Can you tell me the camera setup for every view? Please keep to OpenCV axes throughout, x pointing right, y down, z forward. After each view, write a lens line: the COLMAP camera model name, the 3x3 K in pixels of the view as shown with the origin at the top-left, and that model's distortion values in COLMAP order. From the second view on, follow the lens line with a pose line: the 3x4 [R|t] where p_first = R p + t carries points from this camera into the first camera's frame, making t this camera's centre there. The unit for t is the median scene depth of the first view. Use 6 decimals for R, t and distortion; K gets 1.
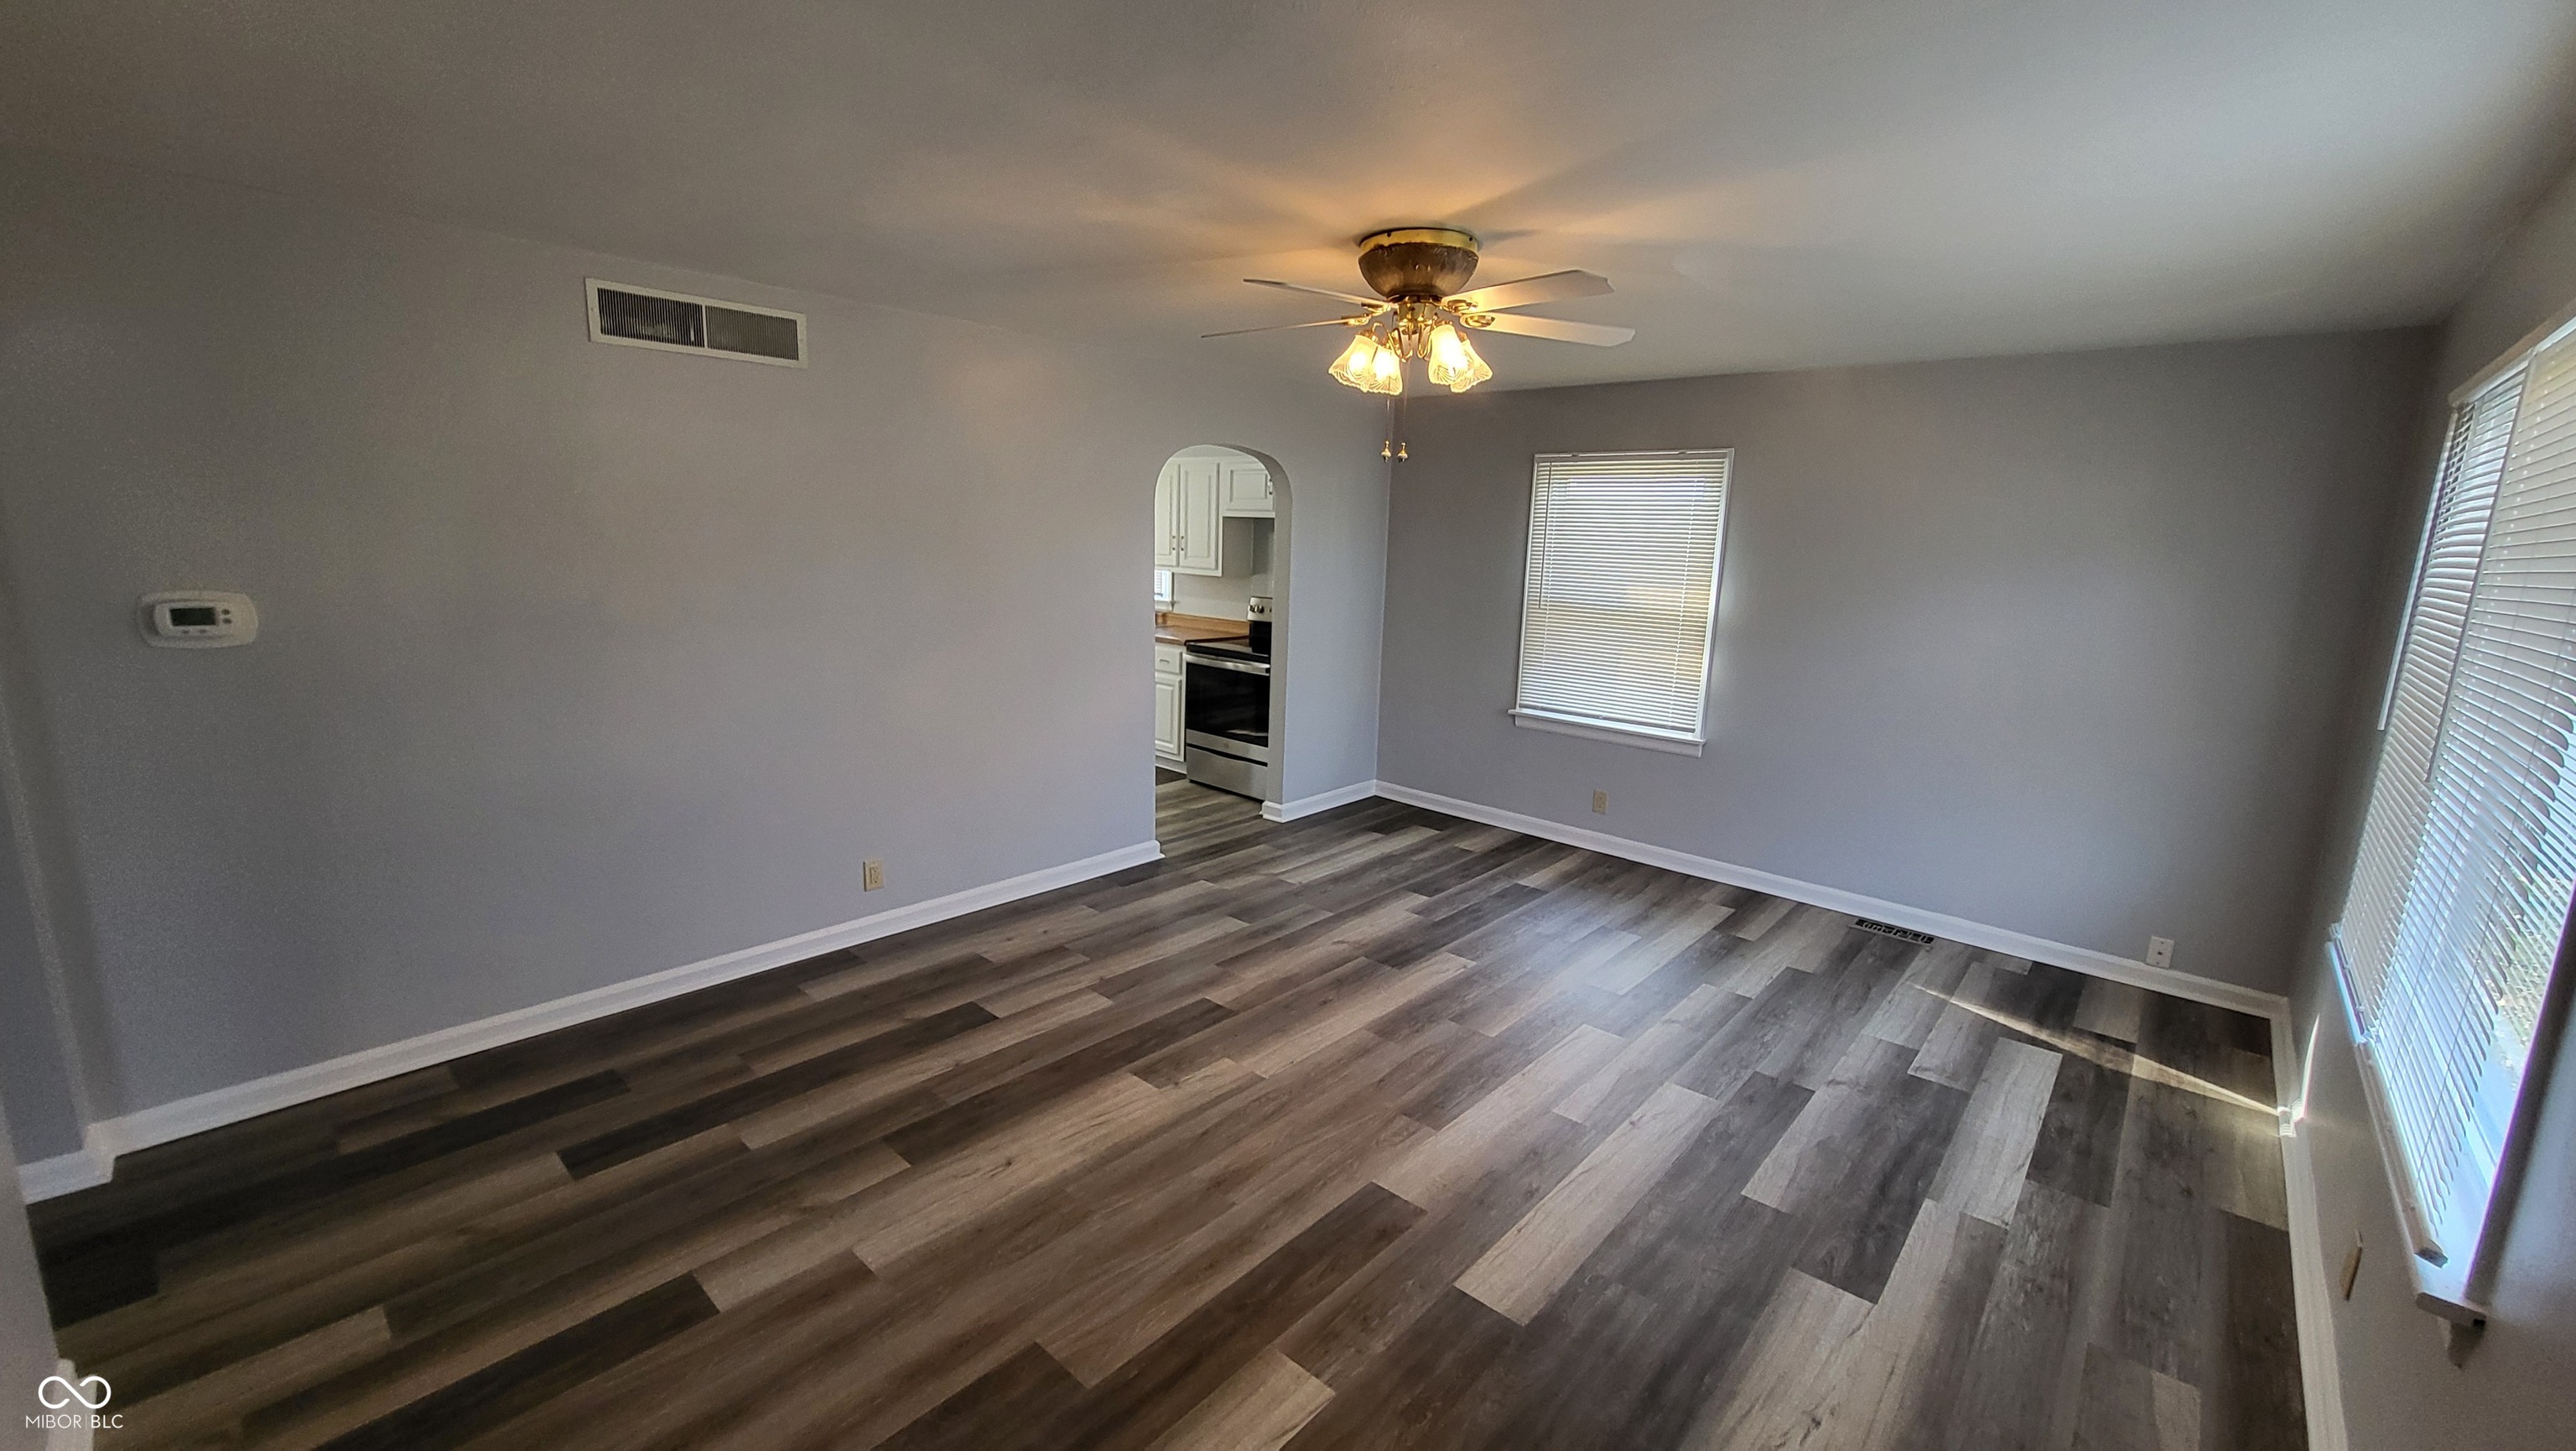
lens RADIAL K [[1011.2, 0, 1294.9], [0, 1011.2, 716.4], [0, 0, 1]] dist [-0.002176, -0.000221]
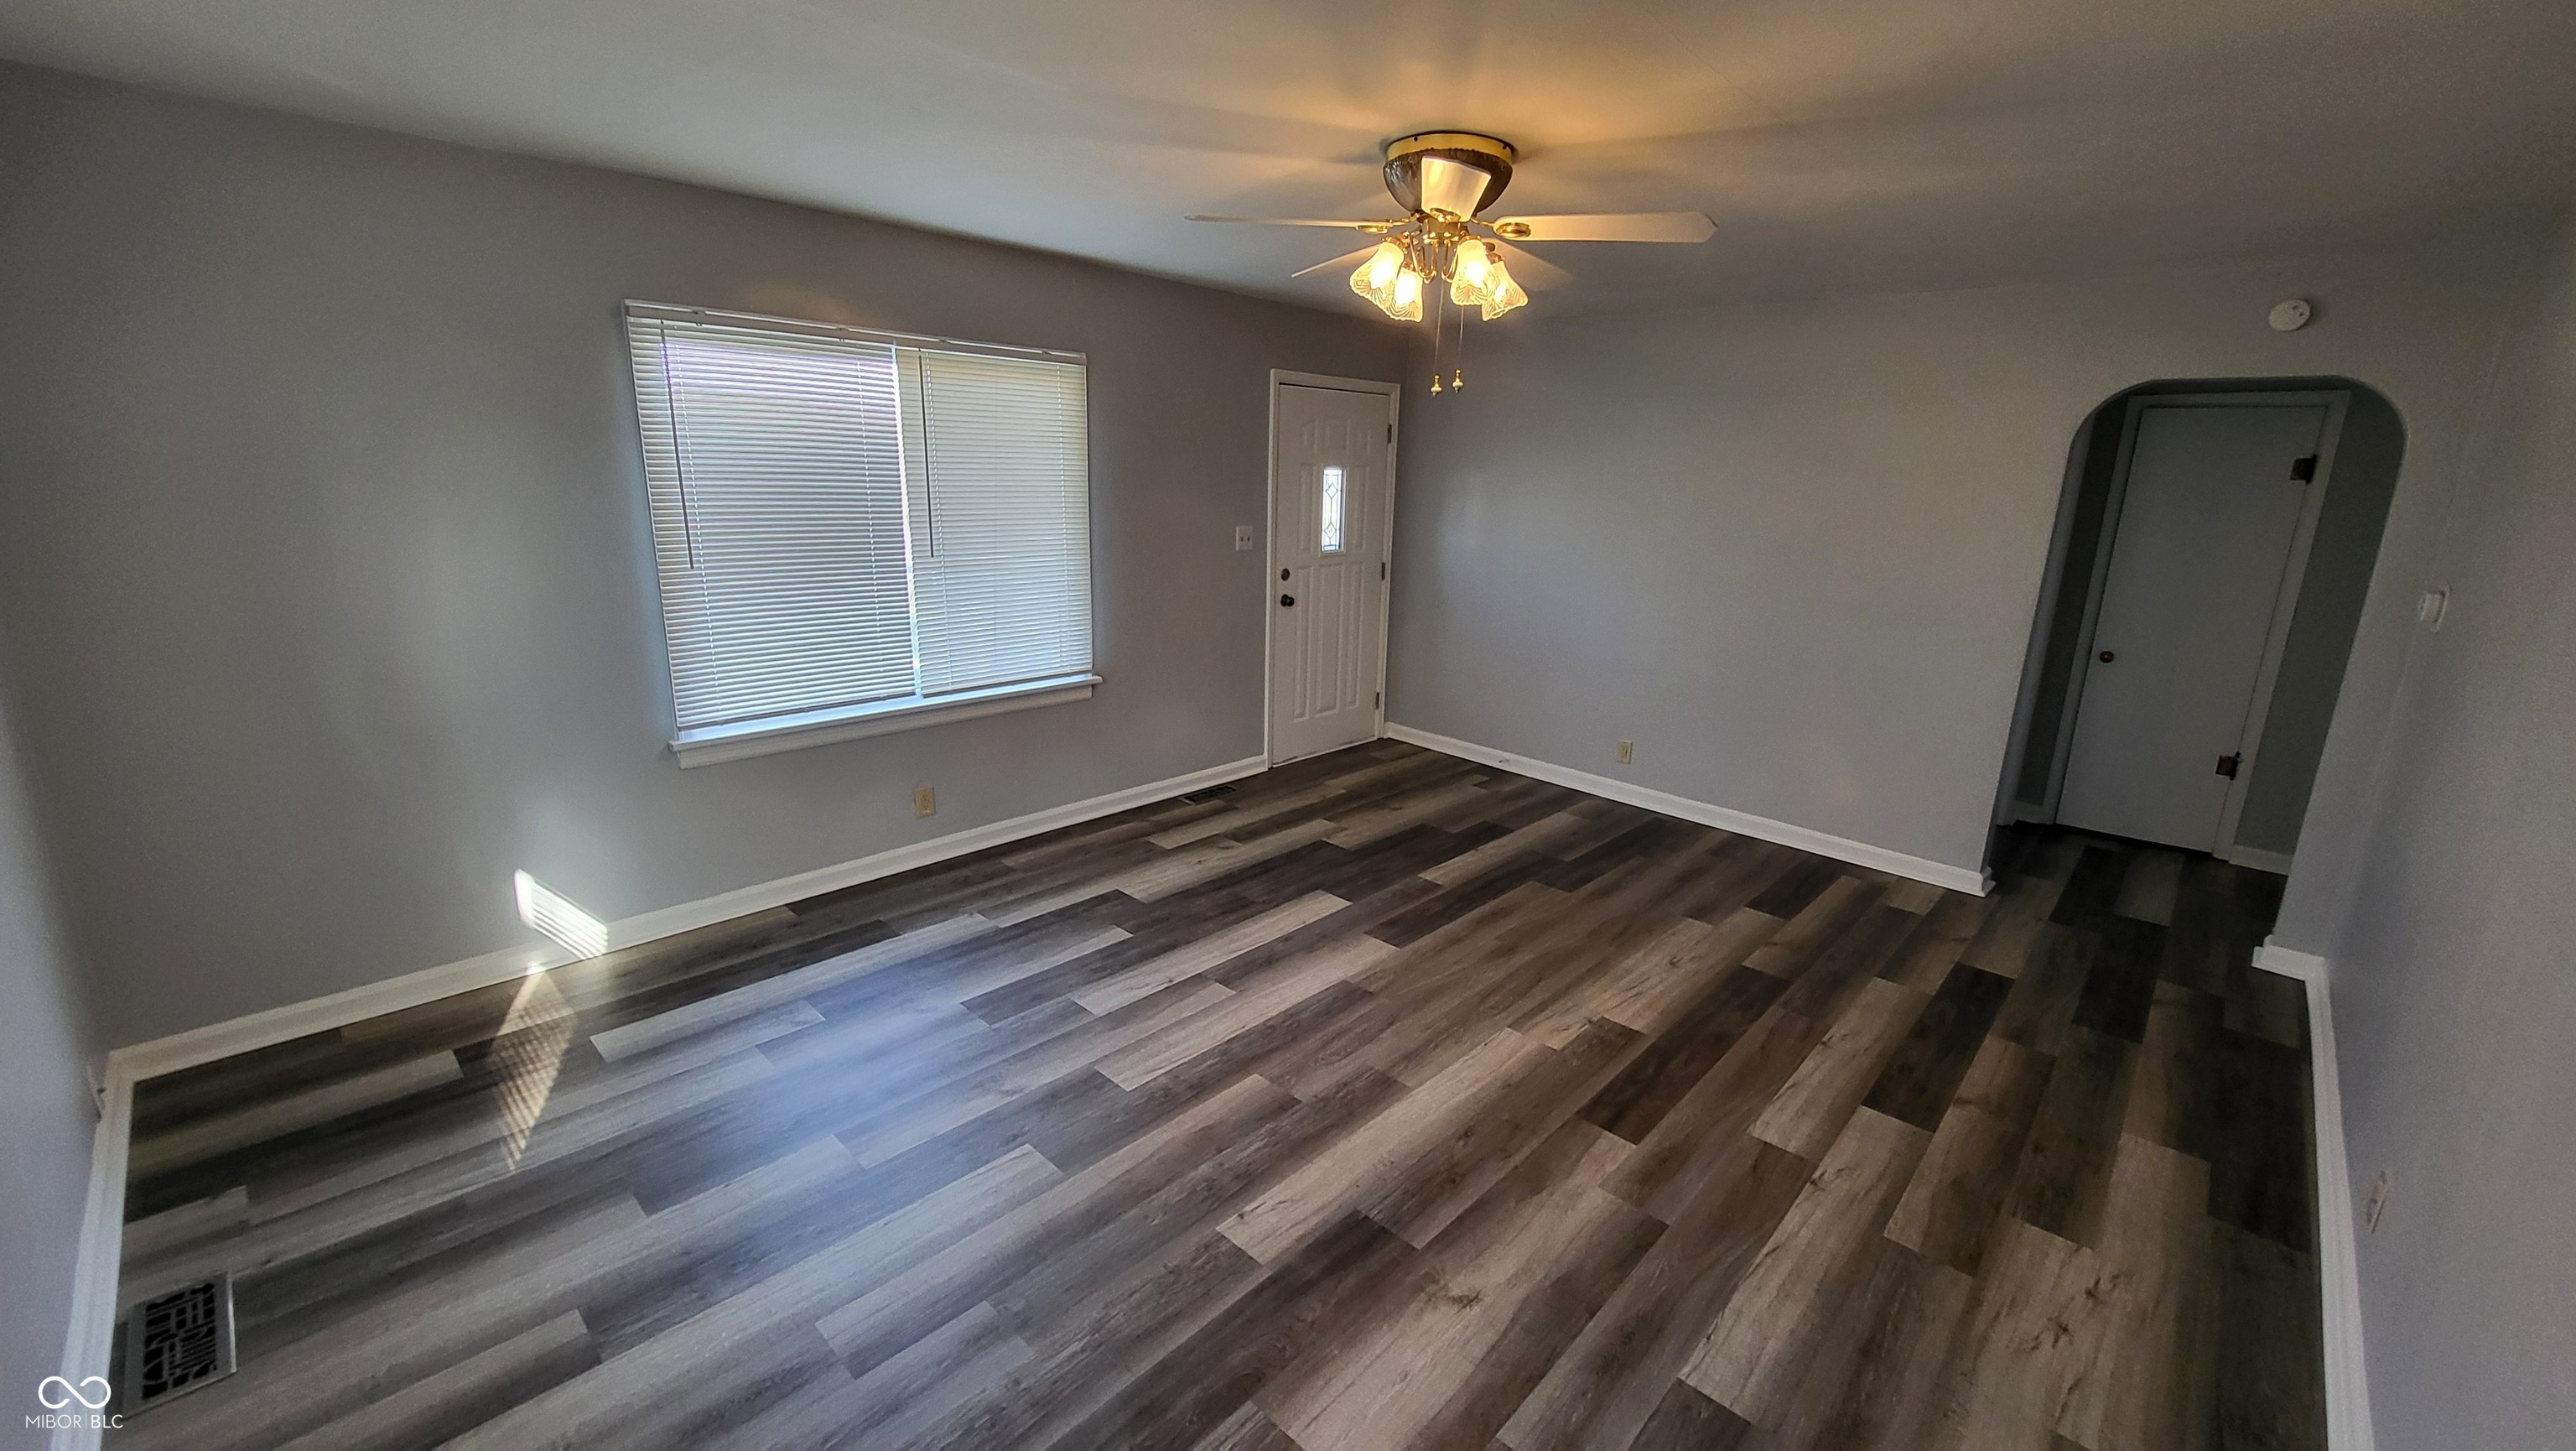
lens RADIAL K [[1011.2, 0, 1294.9], [0, 1011.2, 716.4], [0, 0, 1]] dist [-0.002176, -0.000221]
pose [[-0.997892, -0.064515, 0.007020, 0.197555], [-0.055920, 0.909718, 0.411445, -0.328368], [-0.032930, 0.410185, -0.911408, 1.831079]]
